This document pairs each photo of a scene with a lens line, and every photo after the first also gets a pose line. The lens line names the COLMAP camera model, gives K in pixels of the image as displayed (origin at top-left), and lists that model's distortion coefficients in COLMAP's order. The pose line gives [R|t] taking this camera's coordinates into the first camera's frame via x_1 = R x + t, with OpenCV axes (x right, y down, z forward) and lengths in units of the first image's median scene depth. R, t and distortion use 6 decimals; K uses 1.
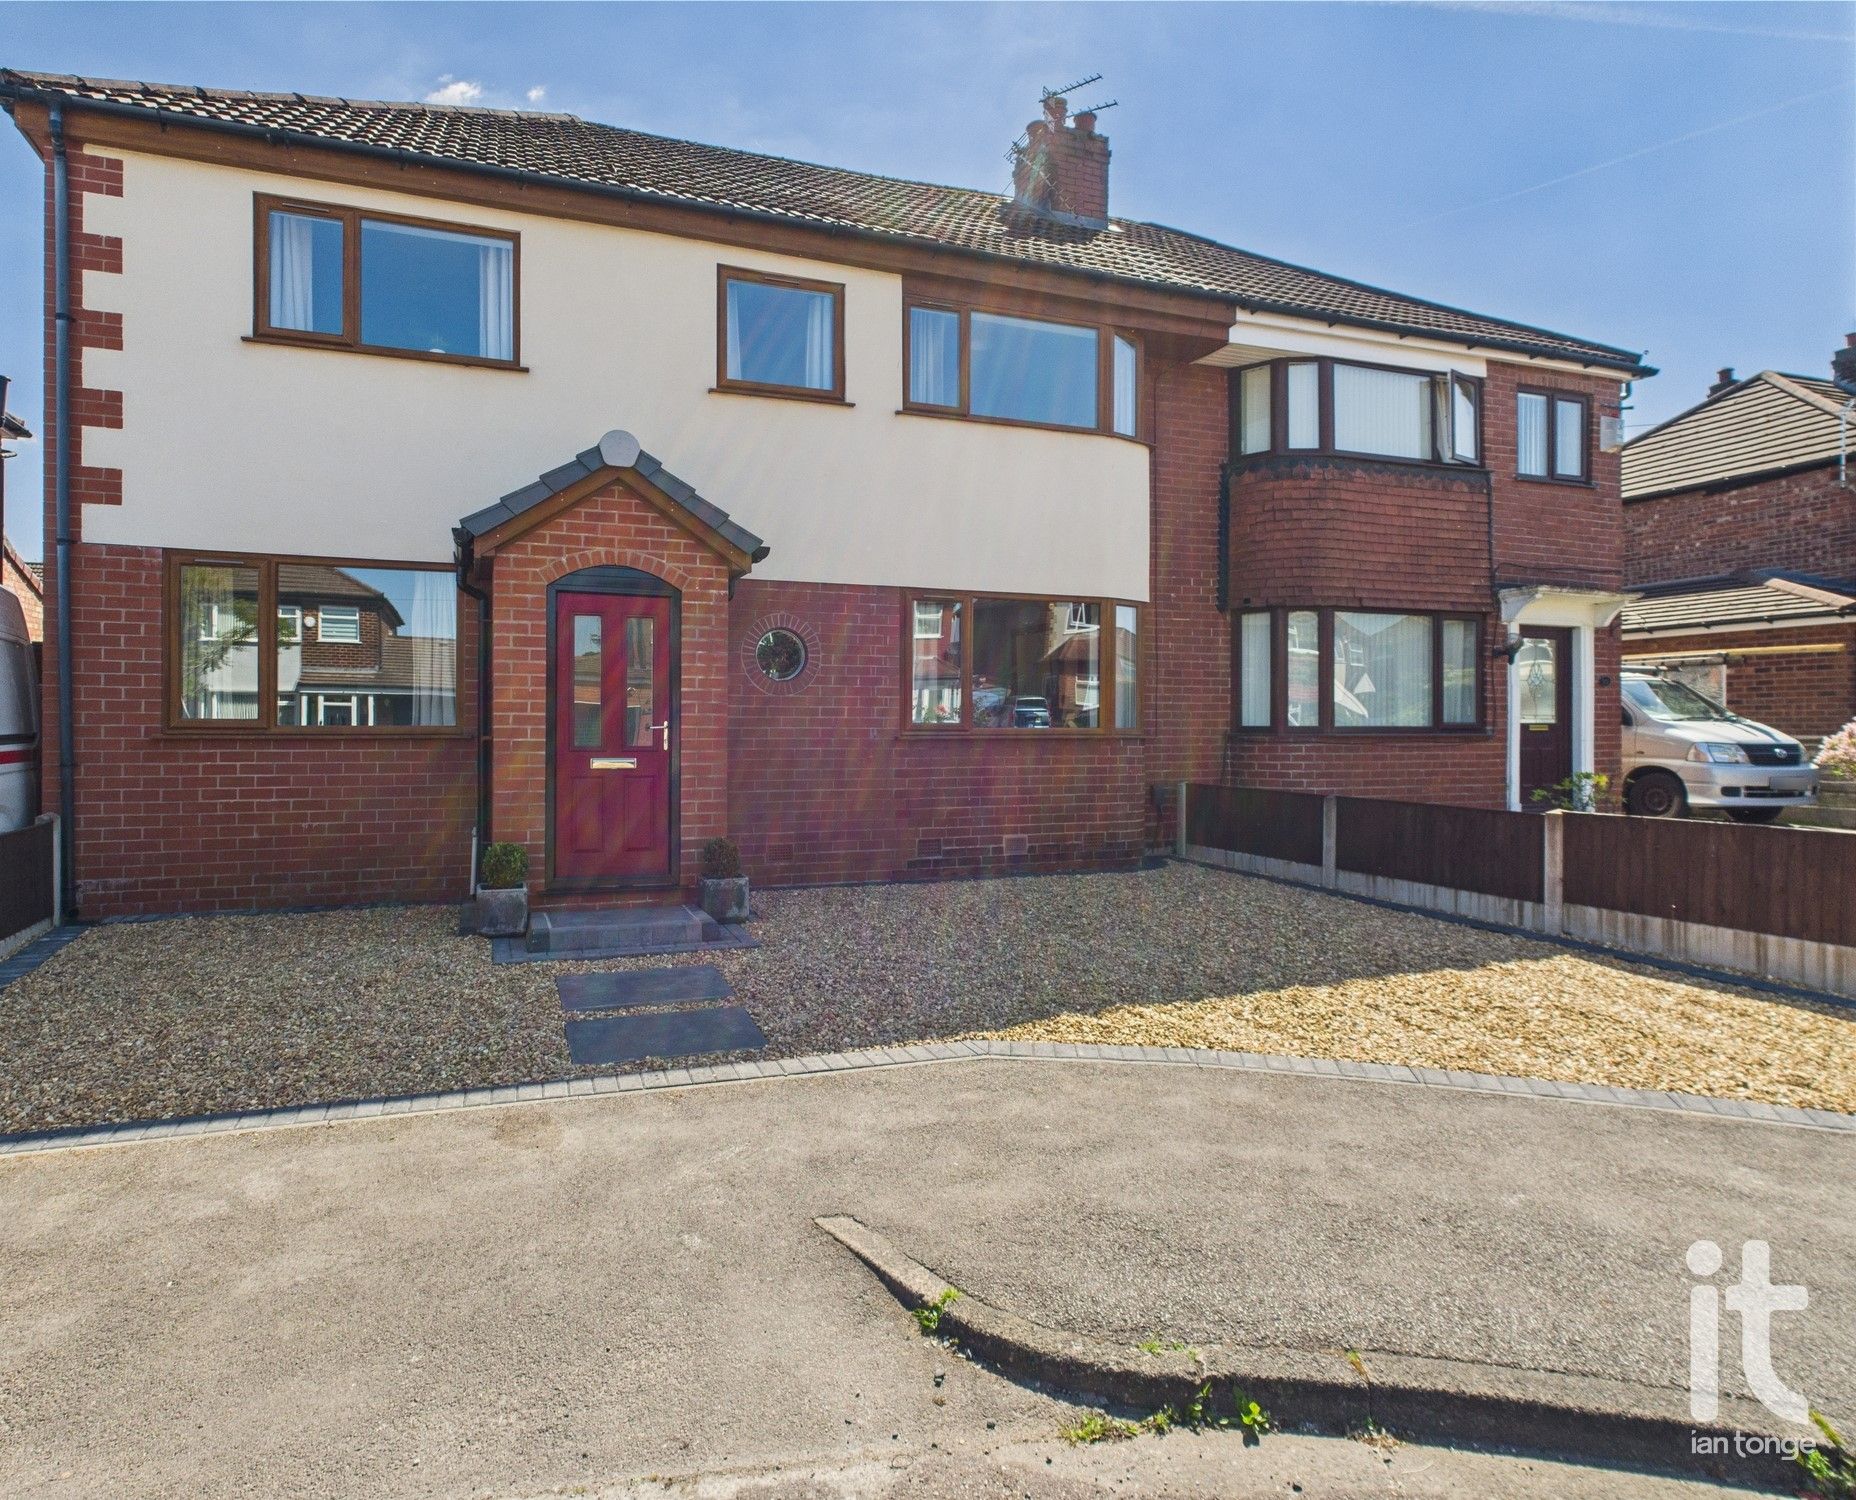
lens RADIAL K [[1068.2, 0, 855.1], [0, 1068.2, 731.8], [0, 0, 1]] dist [-0.012397, 0.004623]
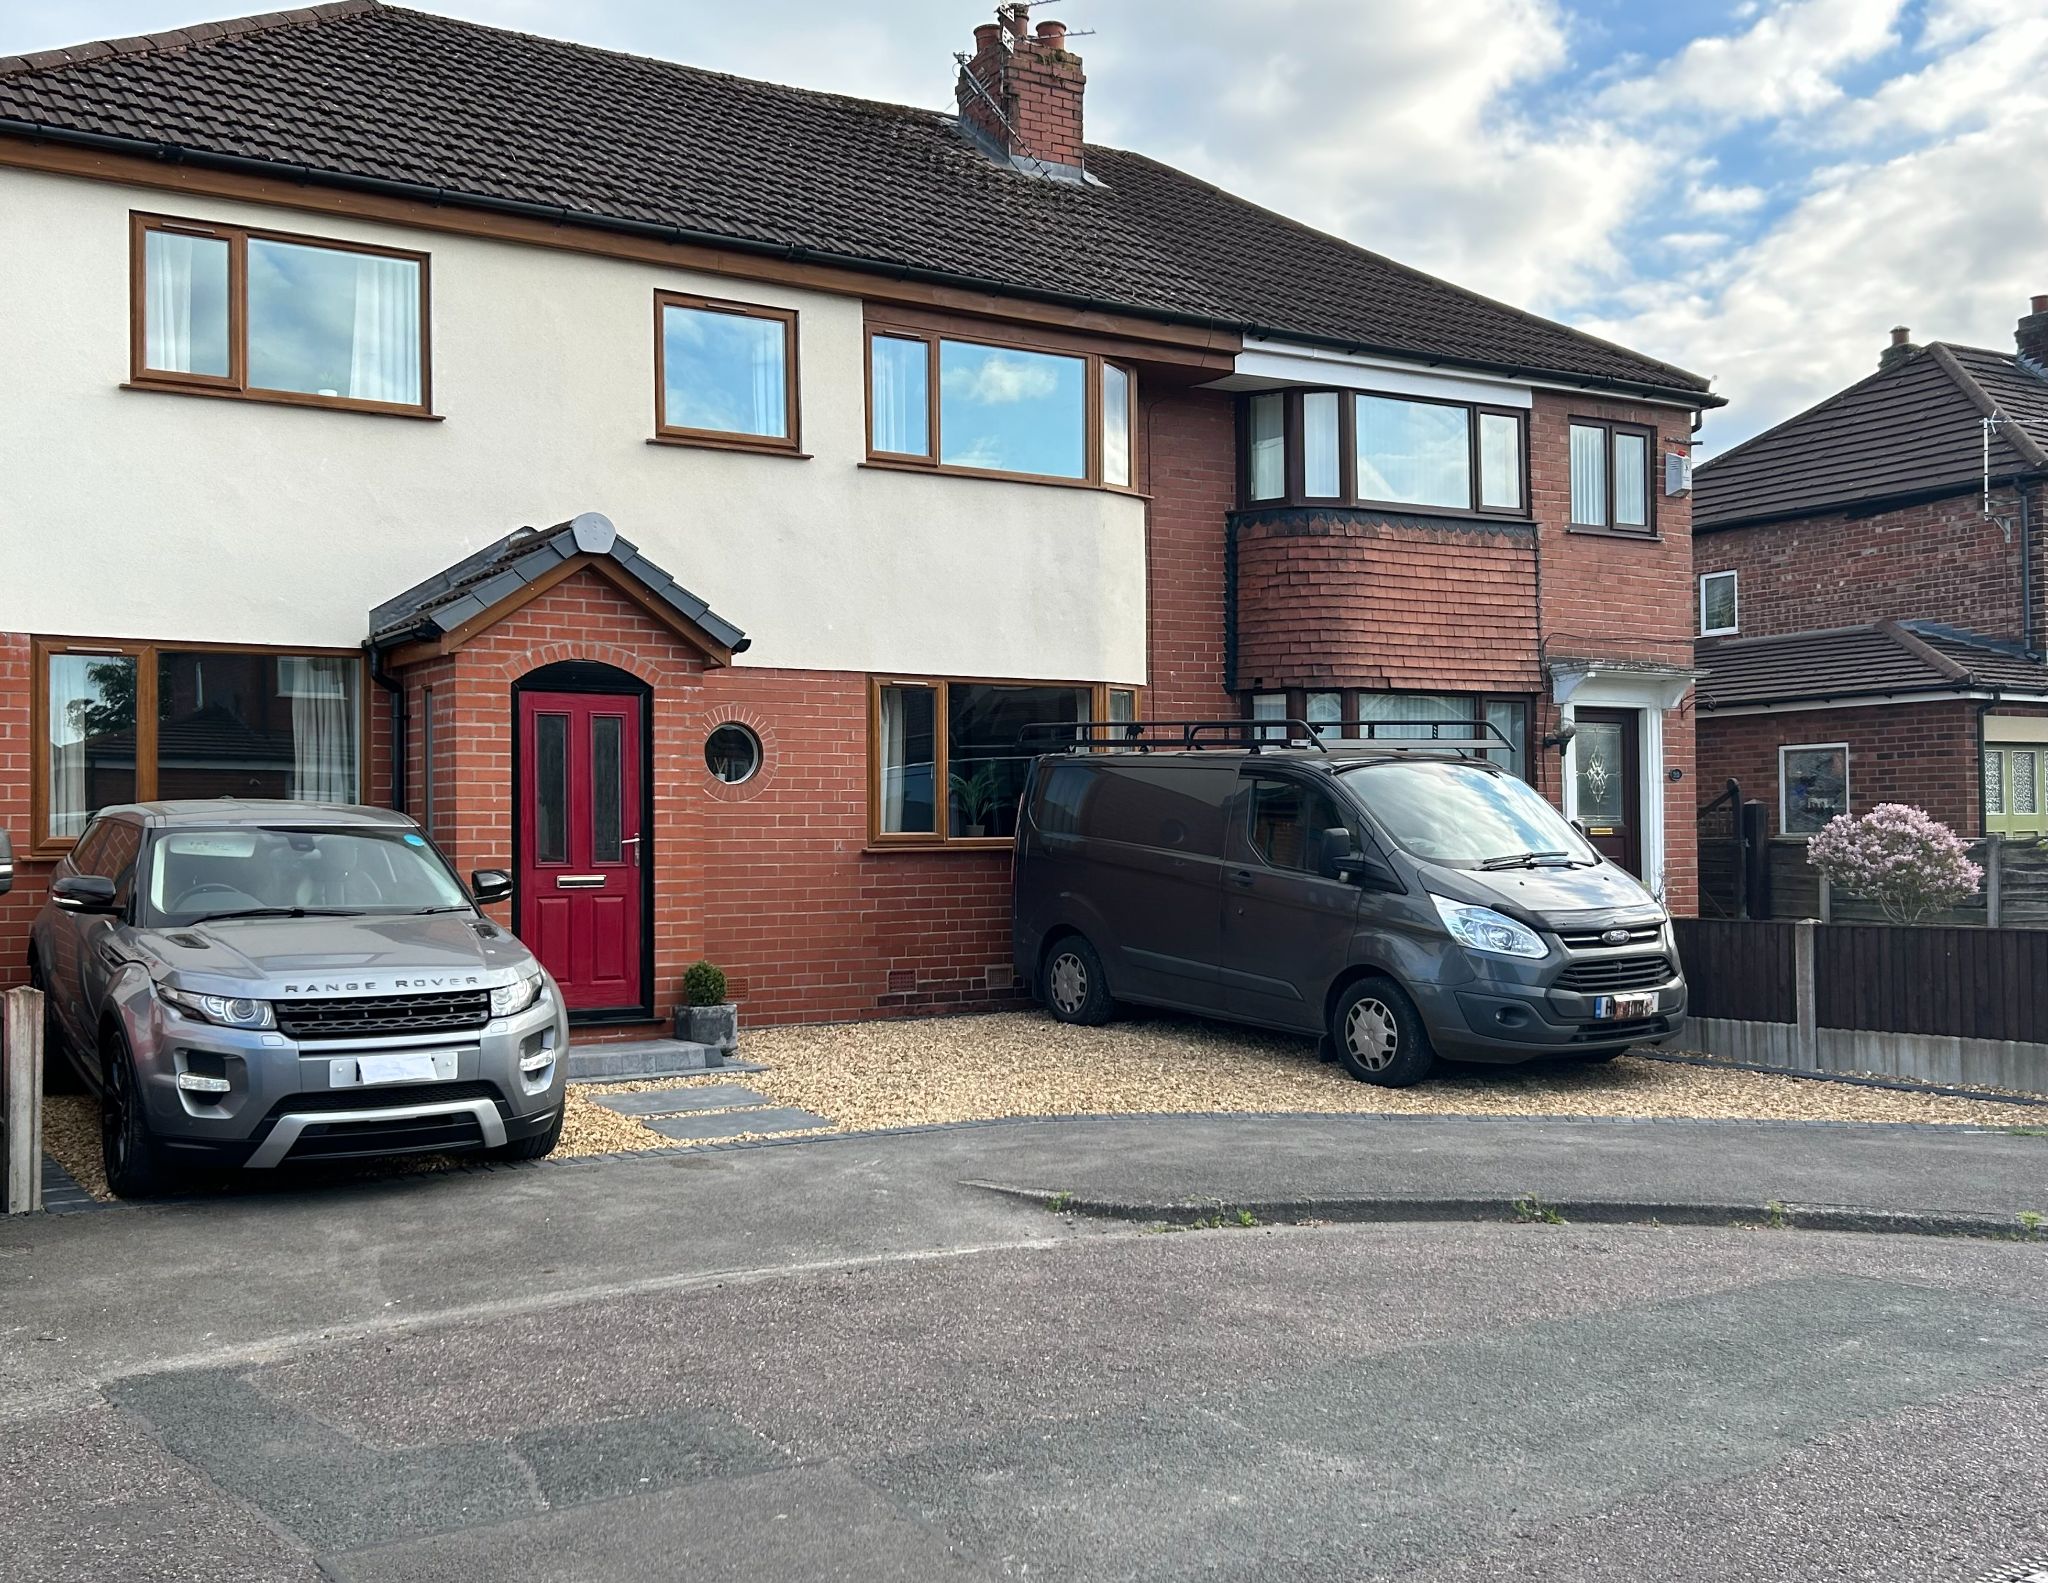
lens RADIAL K [[2133.5, 0, 1021.3], [0, 2133.5, 807.0], [0, 0, 1]] dist [0.035631, 0.000000]
pose [[0.973837, -0.007953, 0.227107, -0.224009], [0.012860, 0.999715, -0.020136, 0.006560], [-0.226882, 0.022529, 0.973662, -0.673099]]
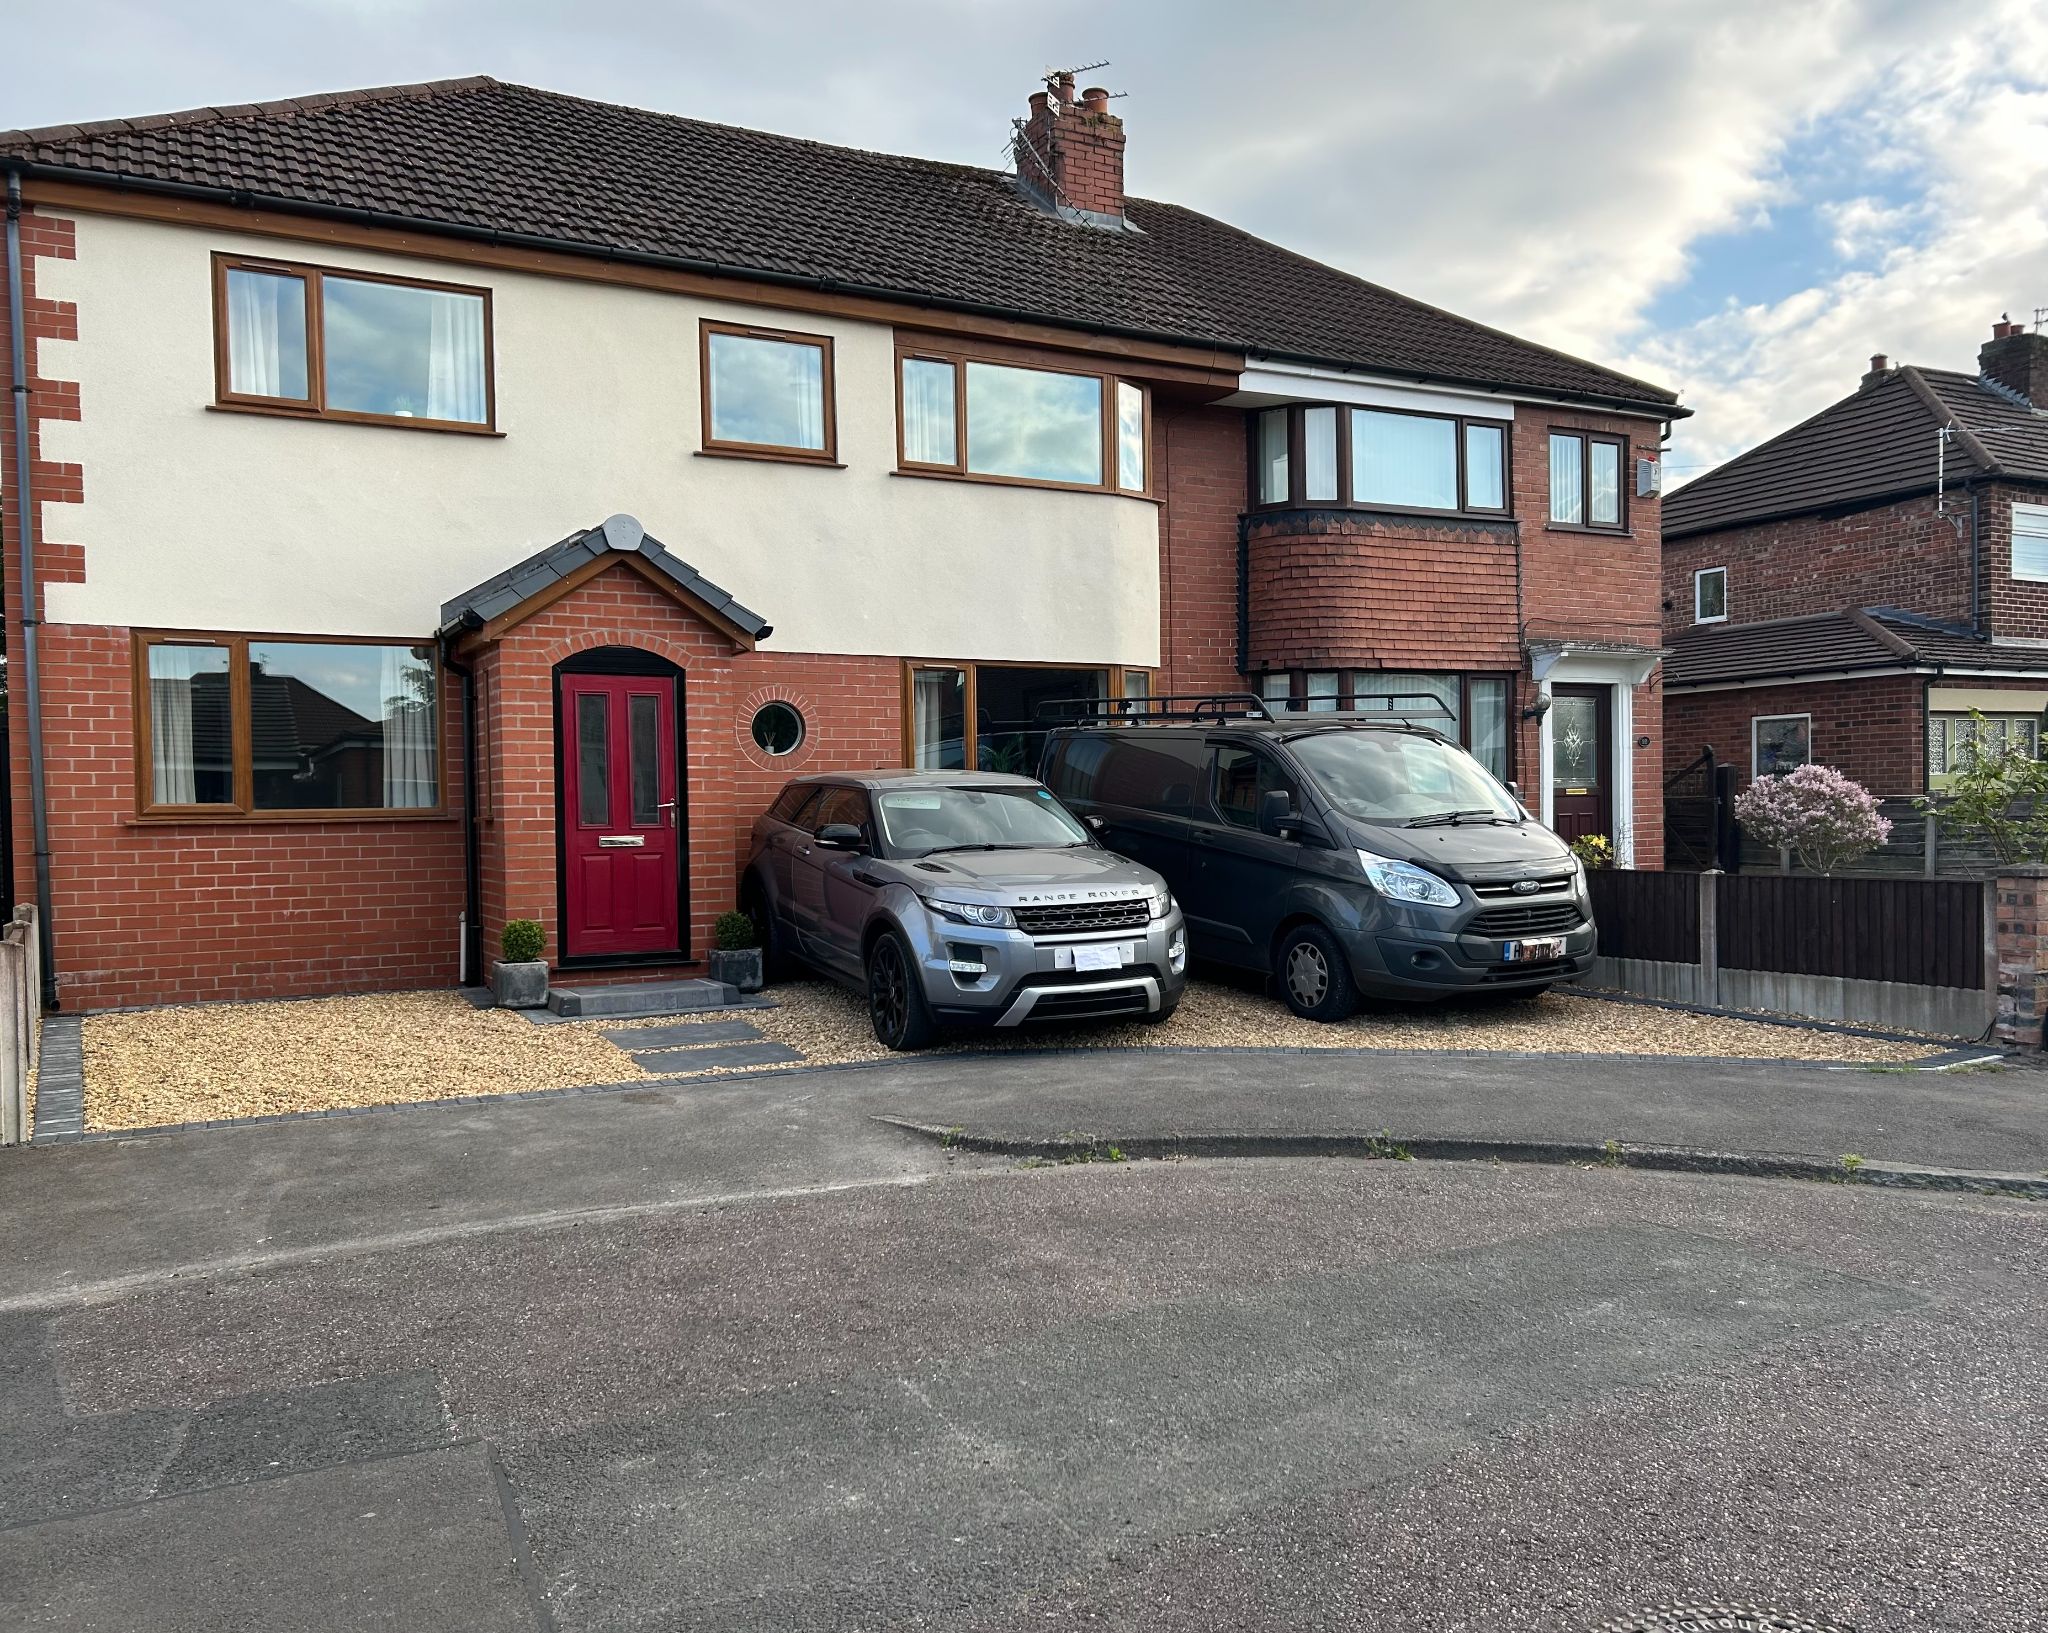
lens RADIAL K [[1699.2, 0, 1101.1], [0, 1699.2, 850.7], [0, 0, 1]] dist [0.033293, -0.017215]
pose [[0.984889, -0.022414, 0.171729, -0.045779], [0.018837, 0.999571, 0.022431, 0.008928], [-0.172158, -0.018858, 0.984889, -0.554321]]
